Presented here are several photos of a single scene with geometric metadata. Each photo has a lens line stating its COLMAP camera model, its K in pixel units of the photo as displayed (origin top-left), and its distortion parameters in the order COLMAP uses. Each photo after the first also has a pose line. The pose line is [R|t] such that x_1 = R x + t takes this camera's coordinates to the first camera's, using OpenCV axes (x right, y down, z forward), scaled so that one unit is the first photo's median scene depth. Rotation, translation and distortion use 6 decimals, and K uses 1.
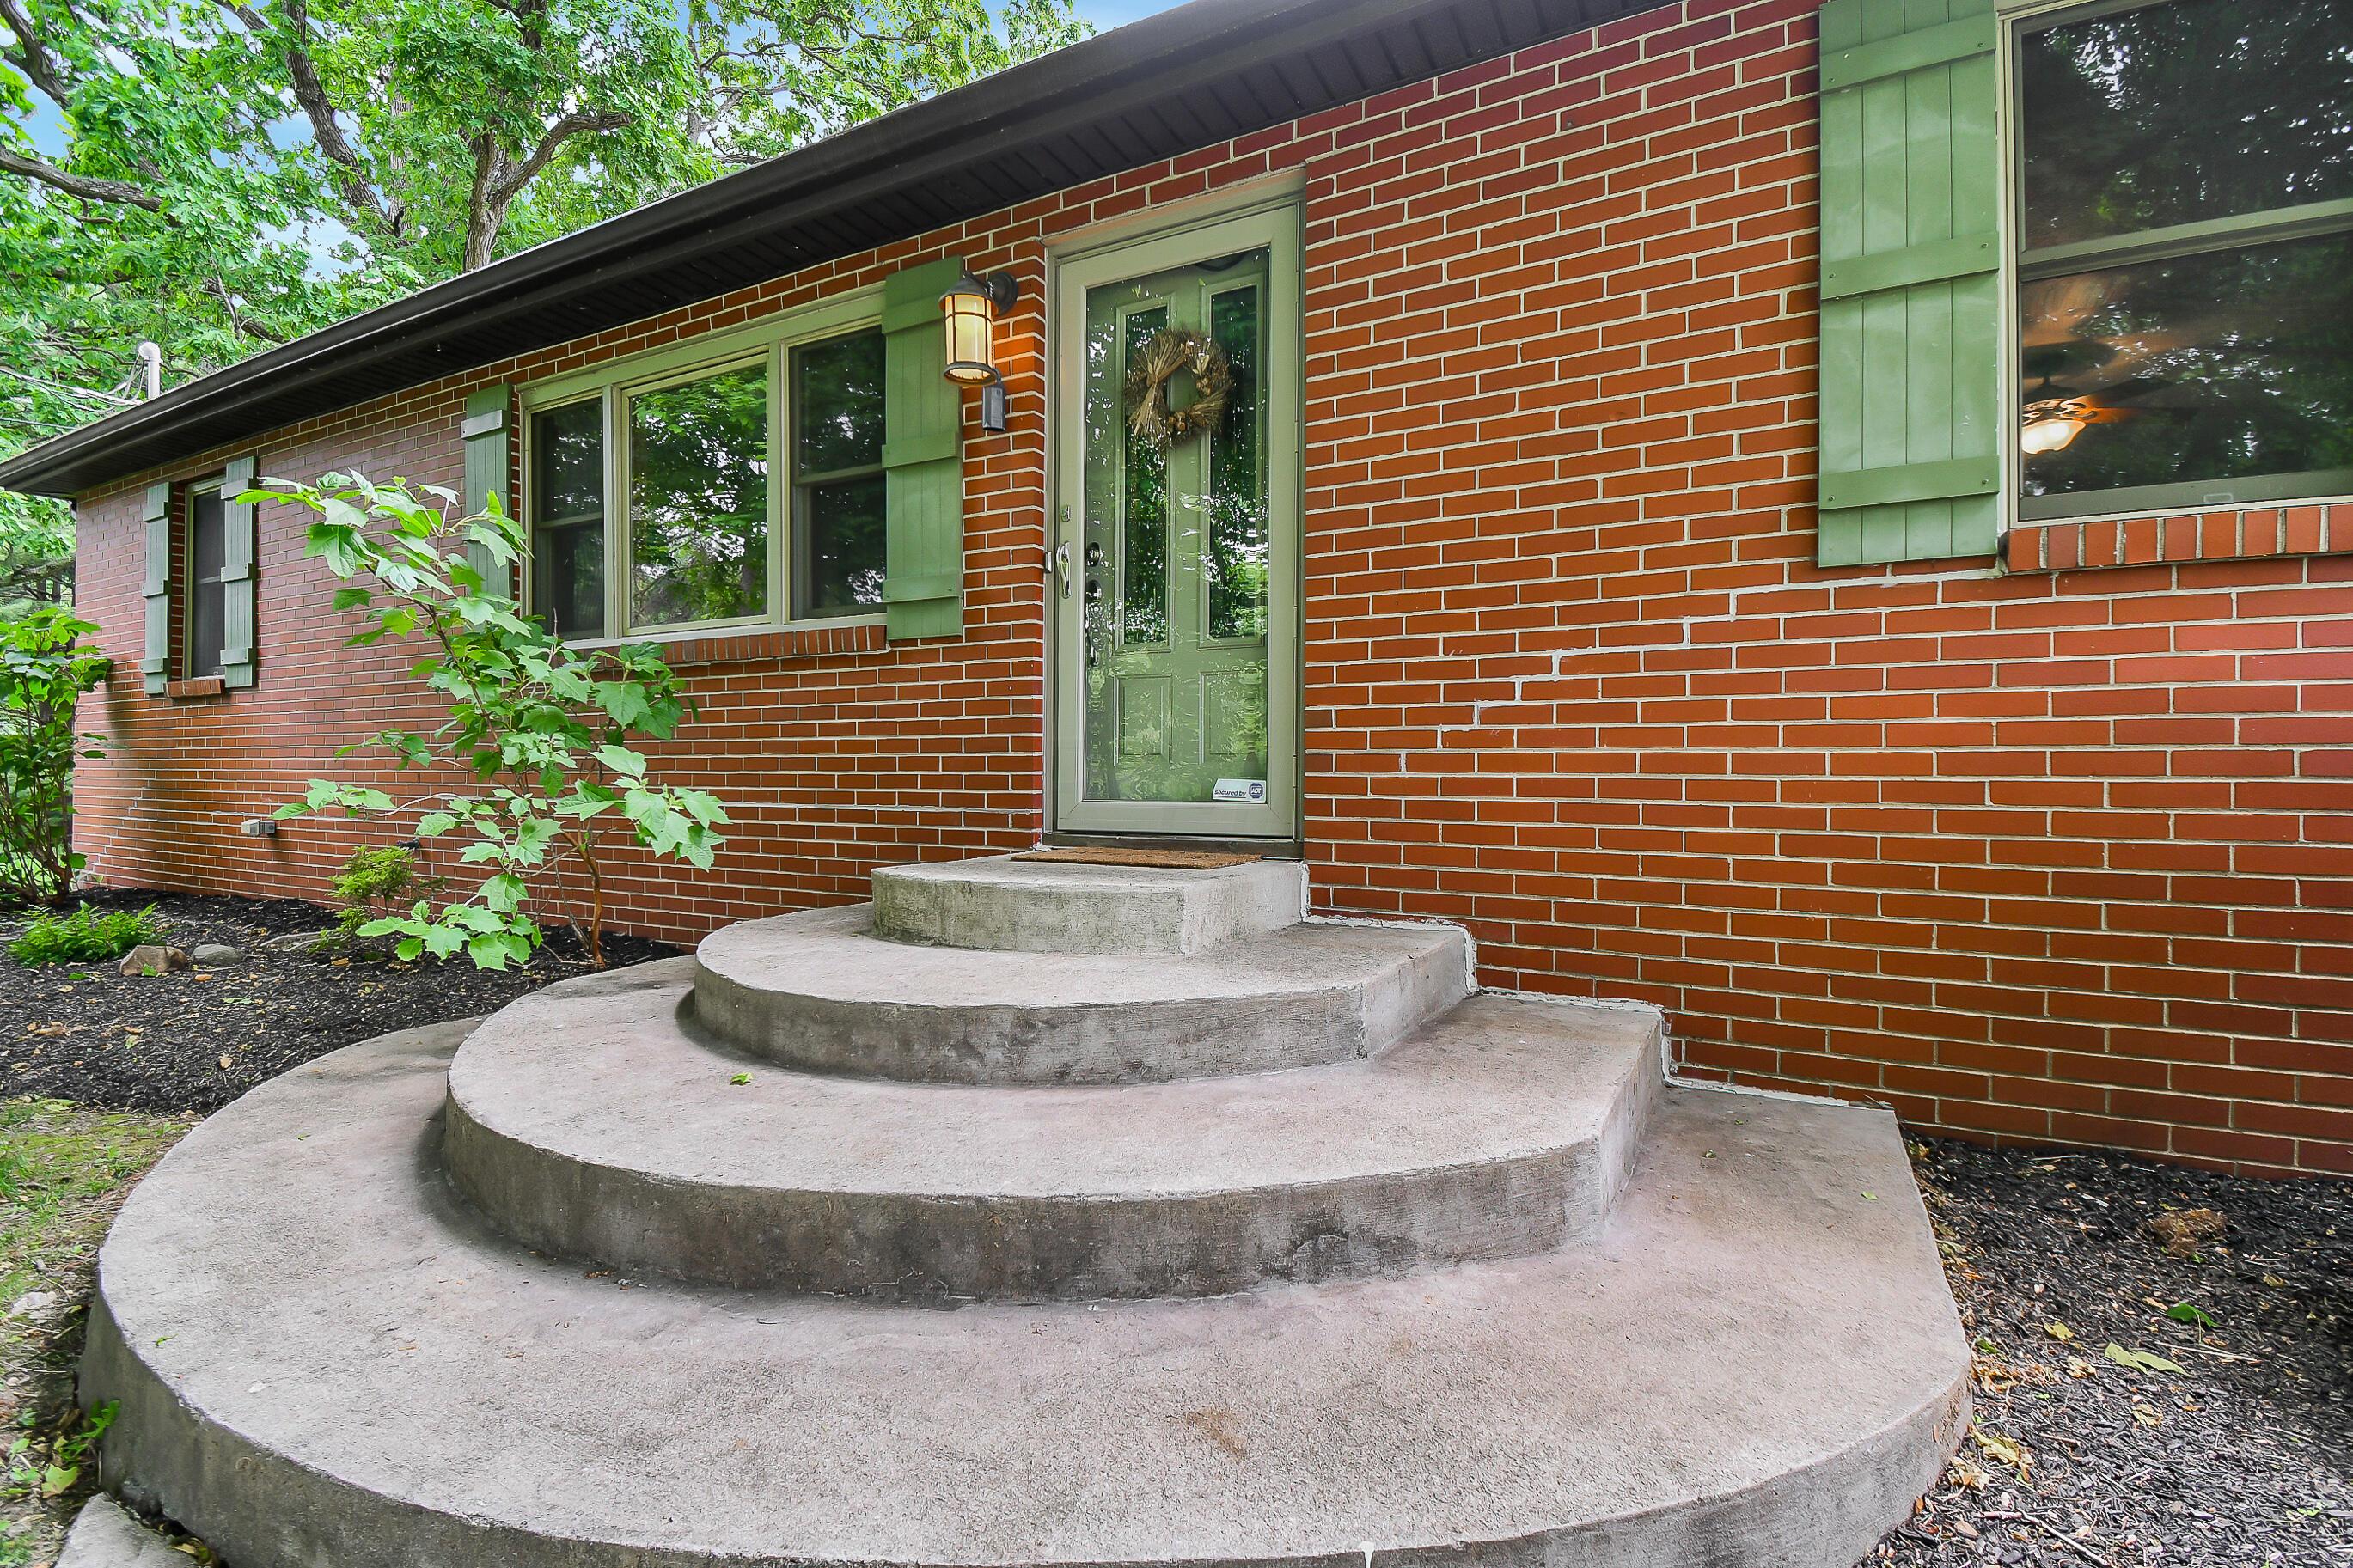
lens RADIAL K [[1054.7, 0, 1174.8], [0, 1054.7, 772.6], [0, 0, 1]] dist [-0.025351, -0.000137]
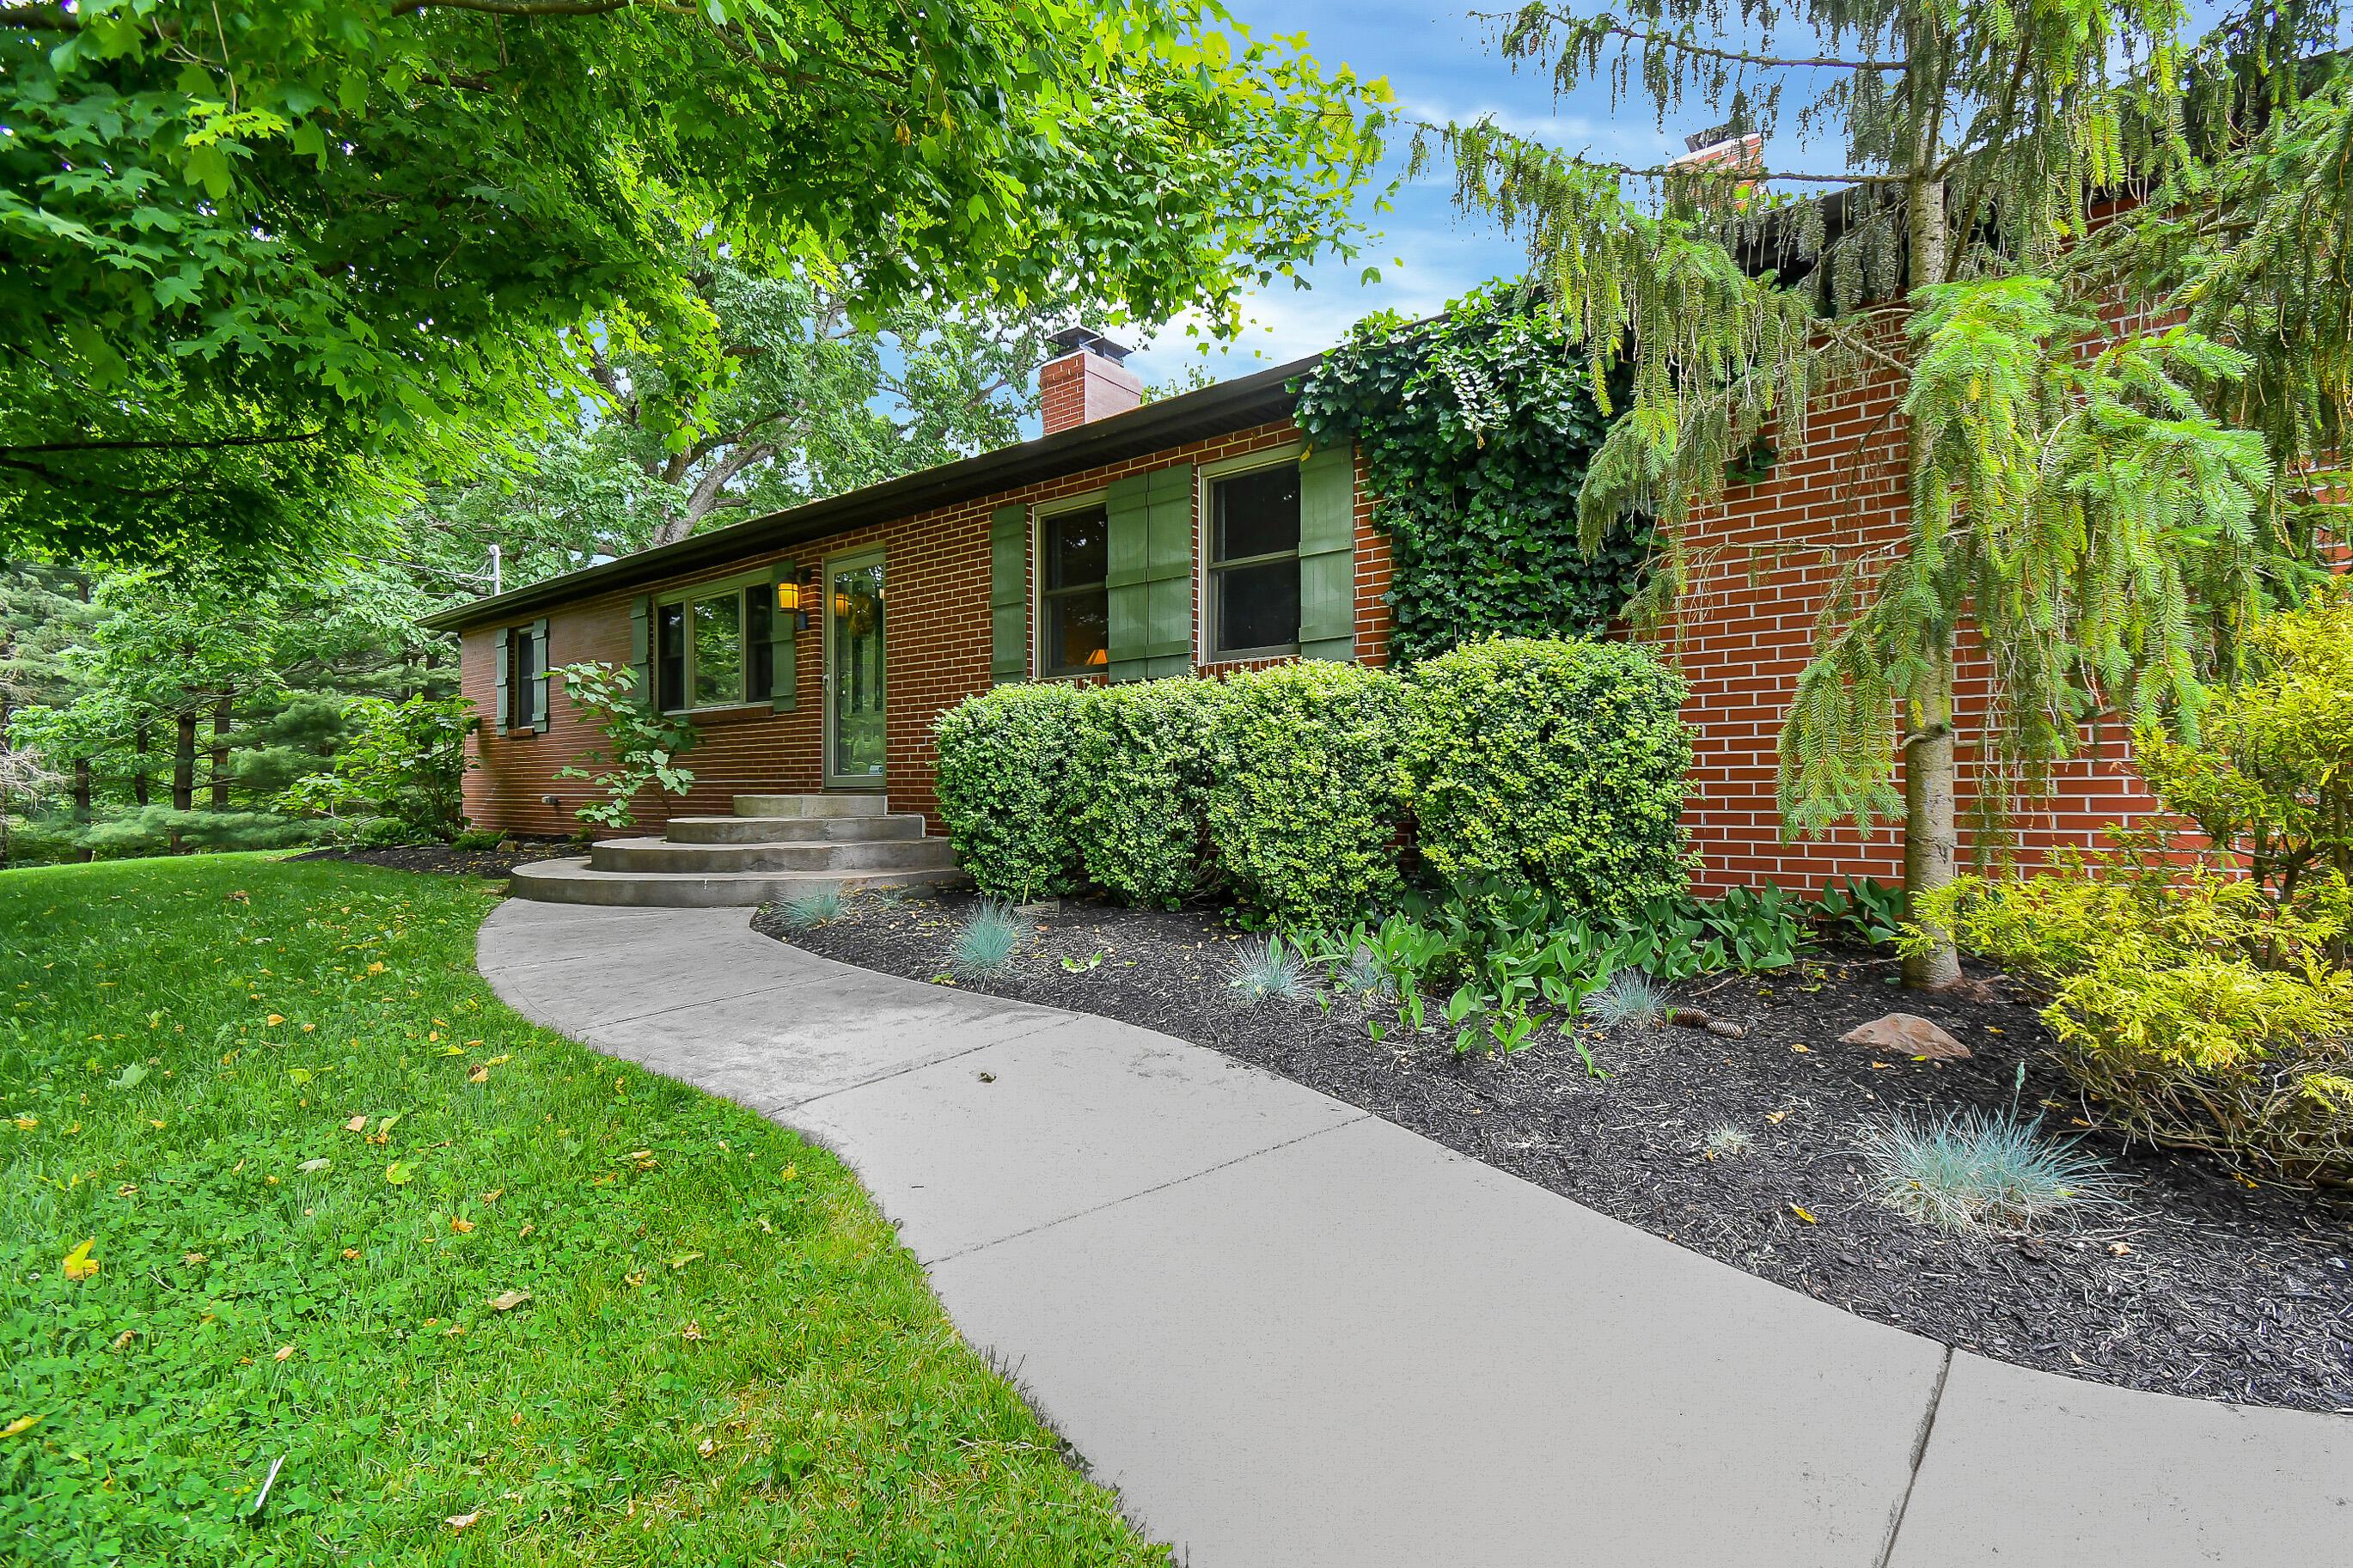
lens RADIAL K [[1058.5, 0, 1165.5], [0, 1058.5, 789.5], [0, 0, 1]] dist [-0.000796, -0.000230]
pose [[0.979988, -0.003660, -0.199022, 1.211911], [0.002558, 0.999980, -0.005793, 0.077596], [0.199039, 0.005168, 0.979978, -1.352564]]
